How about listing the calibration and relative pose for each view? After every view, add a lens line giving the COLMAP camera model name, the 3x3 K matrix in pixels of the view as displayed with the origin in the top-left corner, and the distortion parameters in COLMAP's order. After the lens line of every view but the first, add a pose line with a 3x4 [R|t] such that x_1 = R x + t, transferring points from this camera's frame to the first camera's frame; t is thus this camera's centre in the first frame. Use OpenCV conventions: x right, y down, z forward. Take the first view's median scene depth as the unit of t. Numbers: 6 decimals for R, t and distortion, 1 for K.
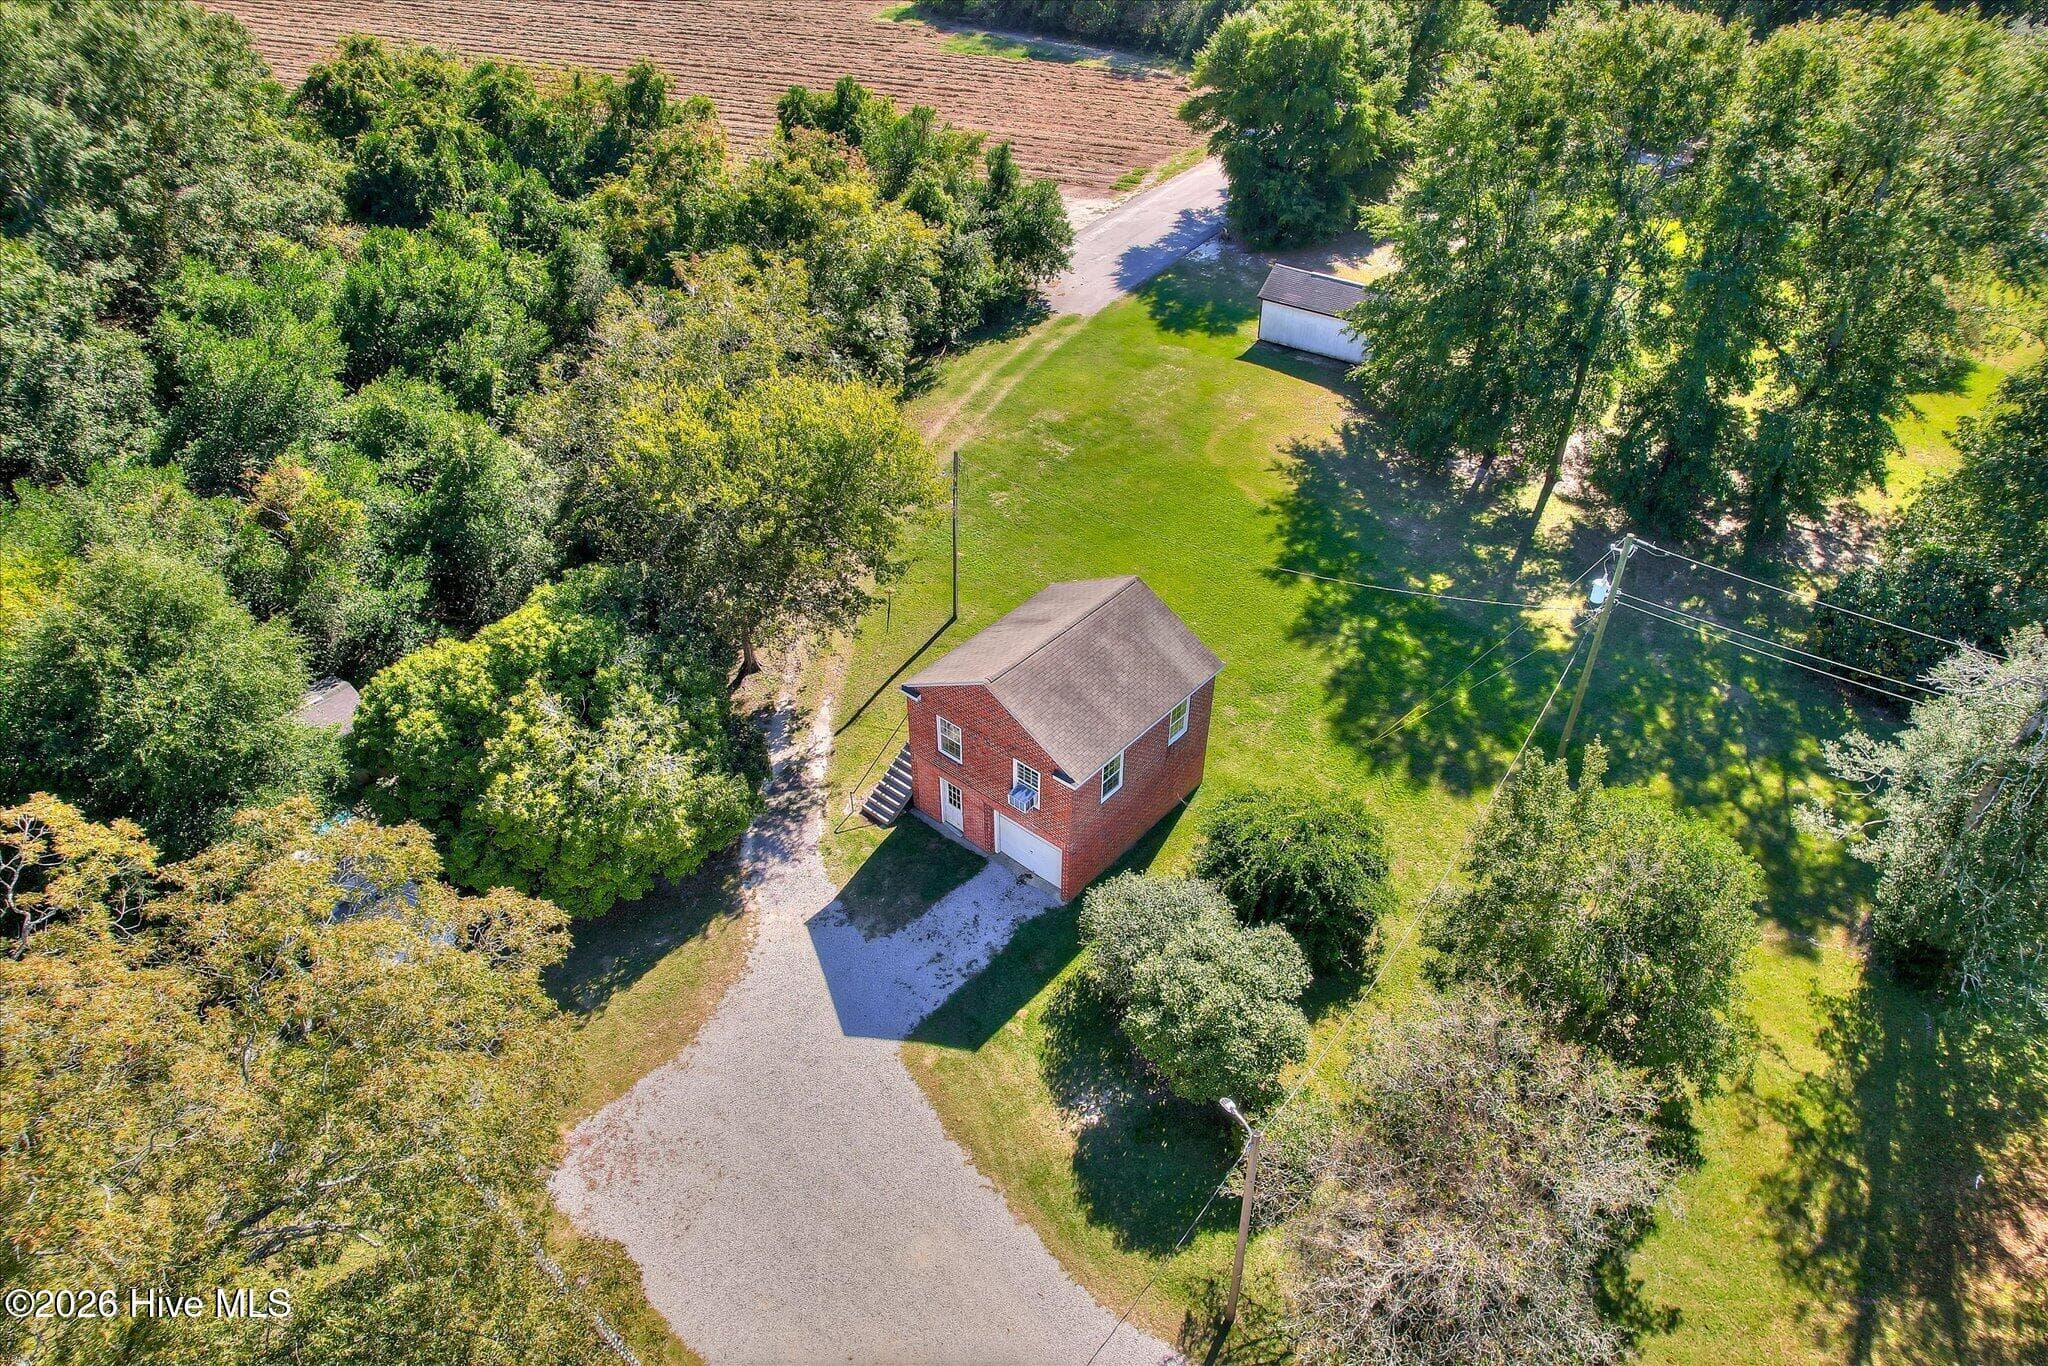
lens RADIAL K [[1317.5, 0, 1031.0], [0, 1317.5, 684.1], [0, 0, 1]] dist [-0.065994, 0.061778]
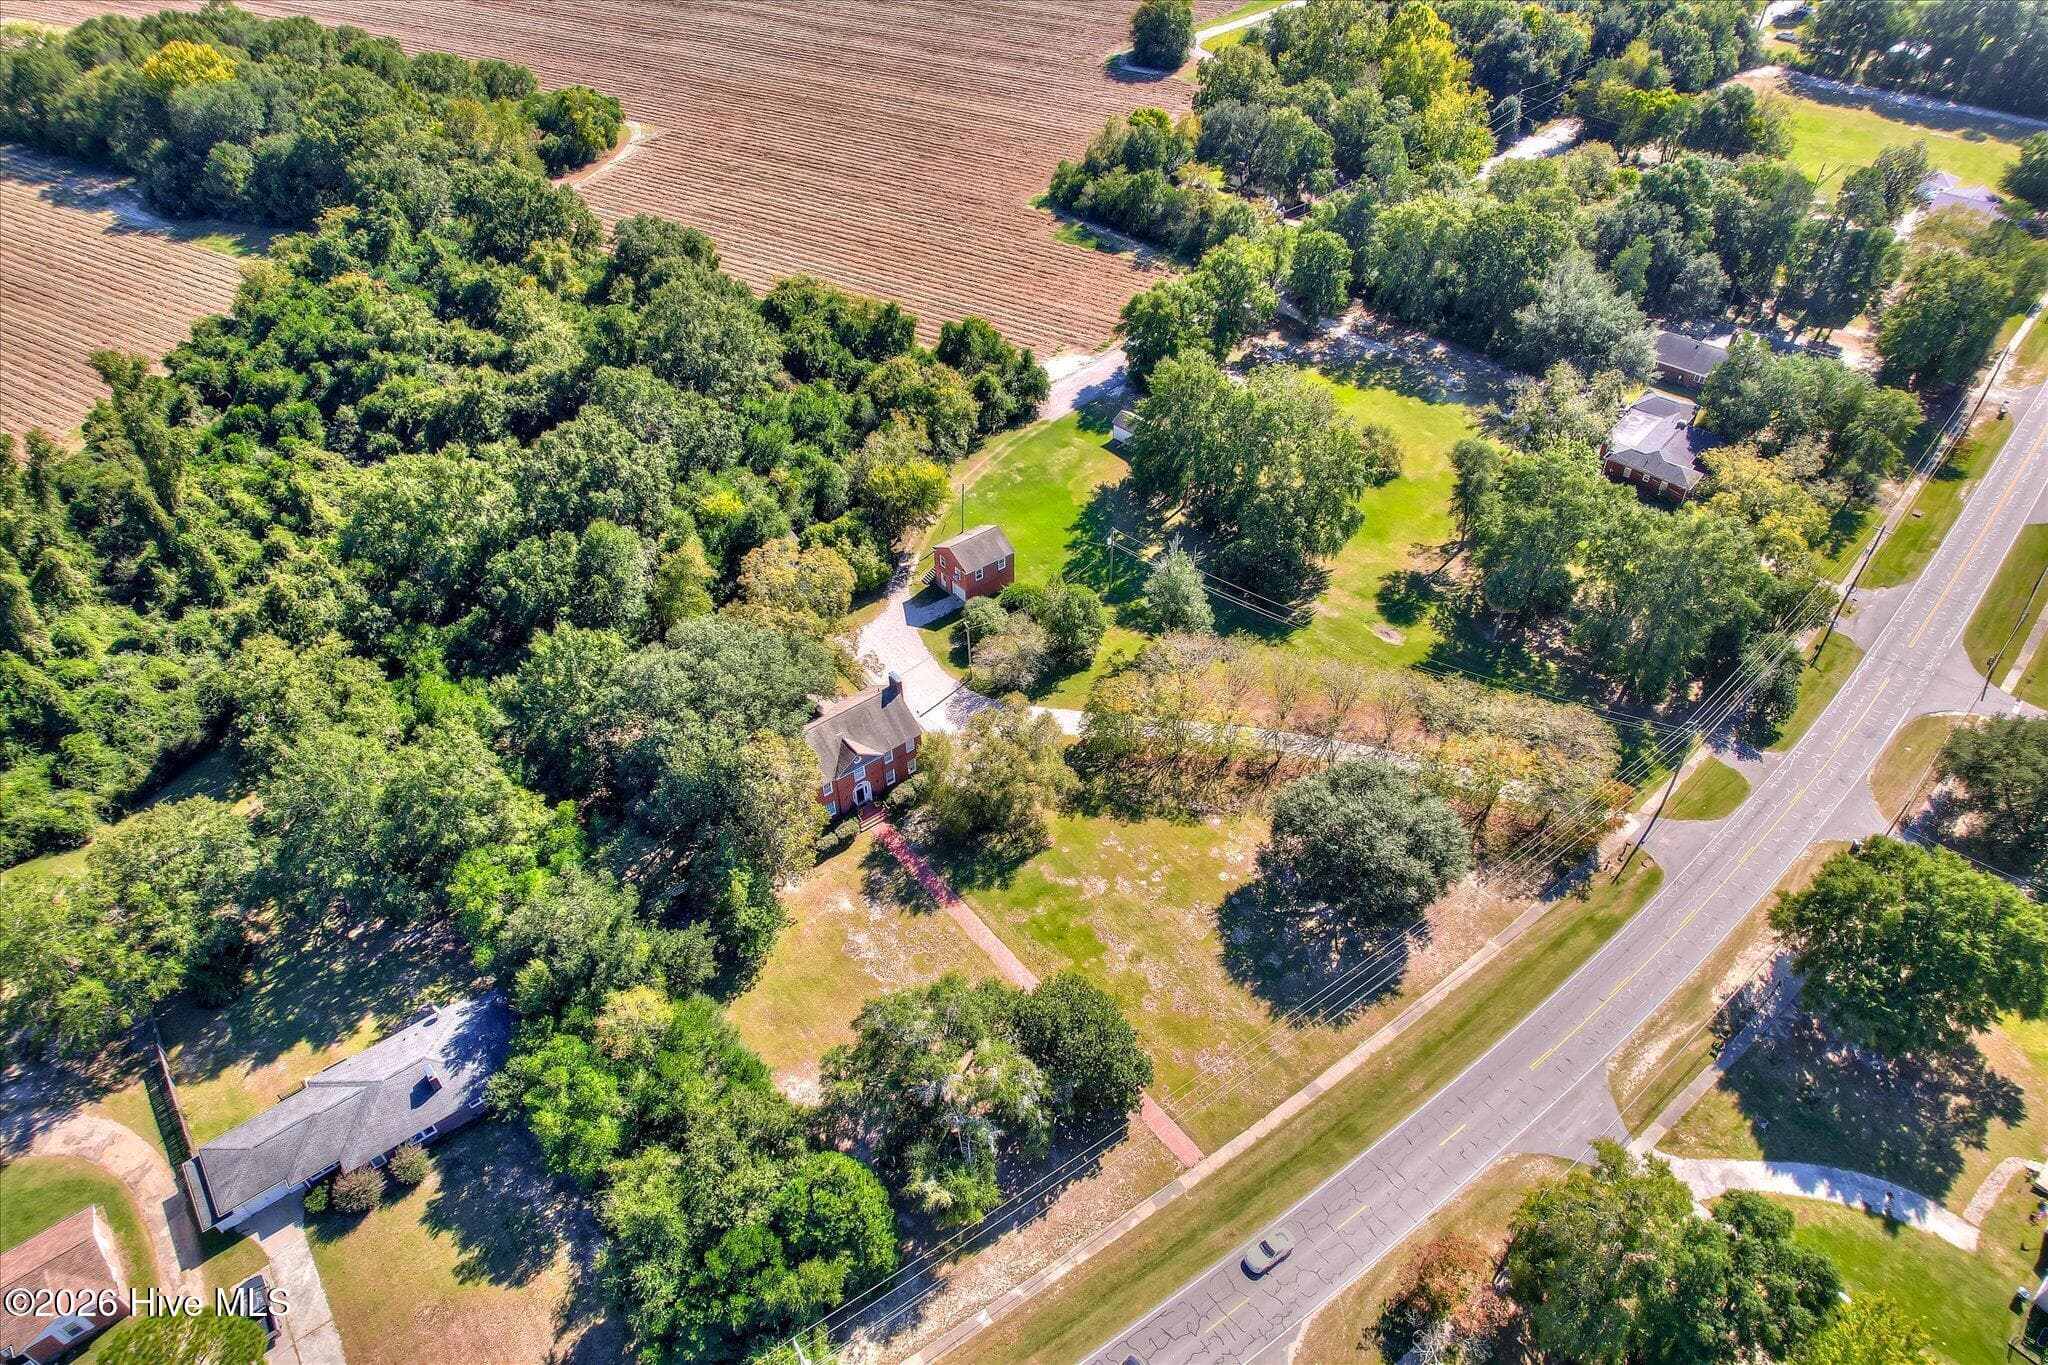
lens RADIAL K [[1317.5, 0, 1033.3], [0, 1317.5, 692.0], [0, 0, 1]] dist [-0.065994, 0.061778]
pose [[0.981661, 0.122361, -0.146181, 0.634531], [-0.113849, 0.991351, 0.065273, 0.109298], [0.152904, -0.047434, 0.987102, -2.197748]]
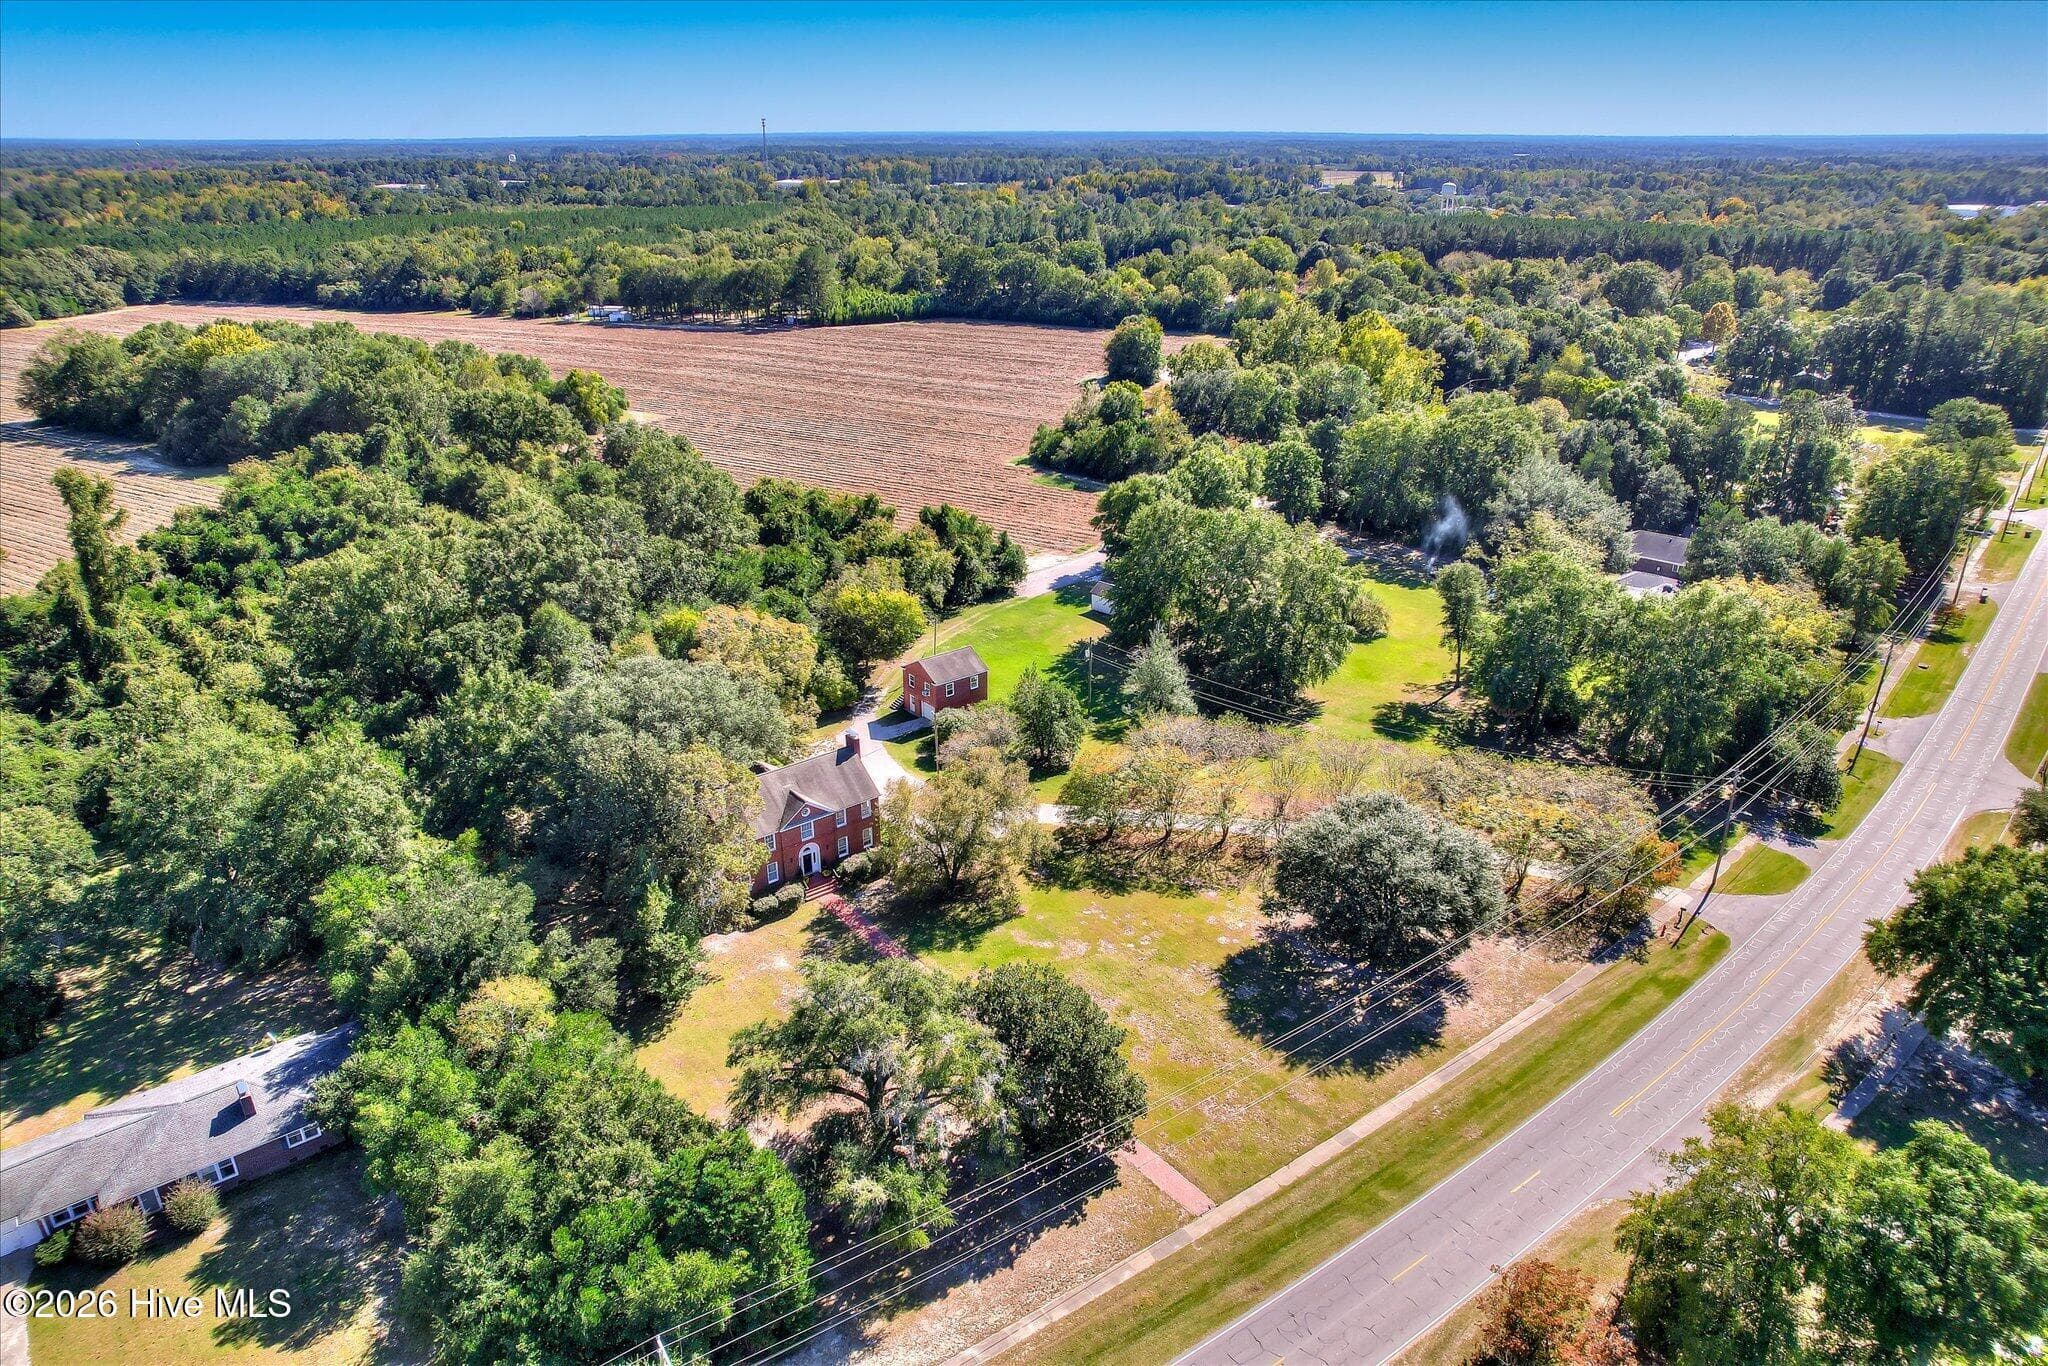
lens RADIAL K [[1317.5, 0, 1031.8], [0, 1317.5, 681.2], [0, 0, 1]] dist [-0.065994, 0.061778]
pose [[0.983080, 0.072066, -0.168405, 0.688643], [-0.114741, 0.958912, -0.259465, 0.745221], [0.142787, 0.274398, 0.950956, -1.910055]]
